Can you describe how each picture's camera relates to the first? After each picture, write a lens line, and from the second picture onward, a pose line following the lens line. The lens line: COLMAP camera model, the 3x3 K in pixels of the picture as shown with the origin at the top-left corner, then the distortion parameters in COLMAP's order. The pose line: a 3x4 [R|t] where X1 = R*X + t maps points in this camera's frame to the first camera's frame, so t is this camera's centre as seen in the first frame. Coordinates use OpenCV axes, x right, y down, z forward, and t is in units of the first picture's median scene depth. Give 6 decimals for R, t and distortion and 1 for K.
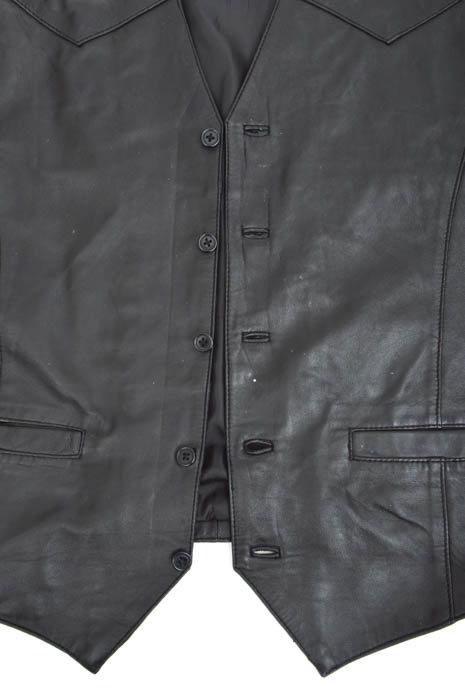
lens RADIAL K [[859.1, 0, 232.5], [0, 859.1, 350.0], [0, 0, 1]] dist [-0.014084, -0.008805]
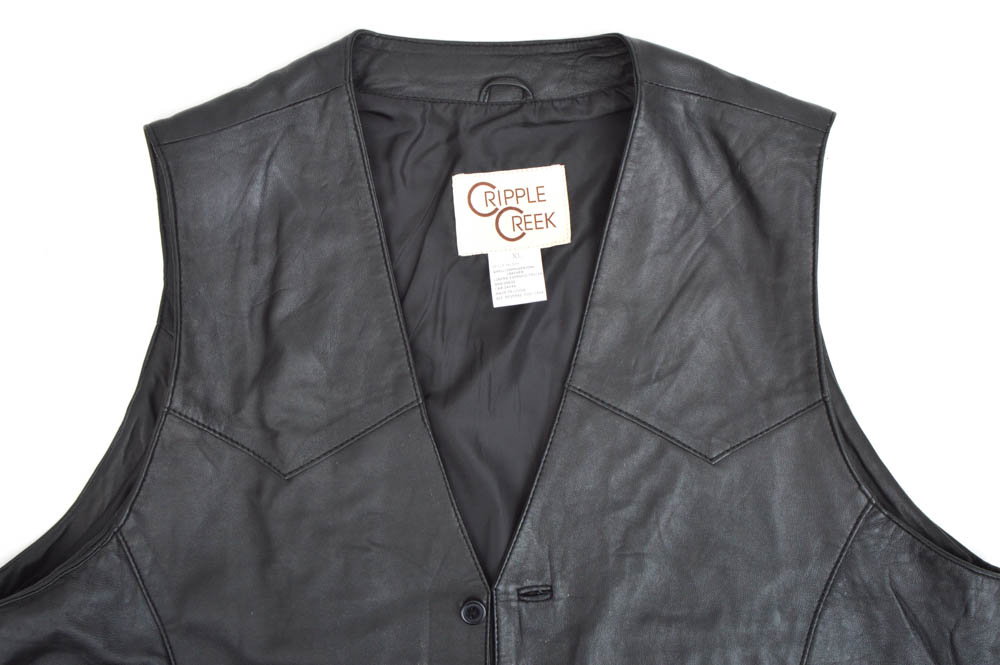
lens RADIAL K [[1227.3, 0, 515.9], [0, 1227.3, 333.0], [0, 0, 1]] dist [-0.014084, -0.008805]
pose [[0.999348, -0.024749, 0.026283, -0.011082], [0.020236, 0.986922, 0.159922, -0.650860], [-0.029897, -0.159286, 0.986780, -0.005386]]
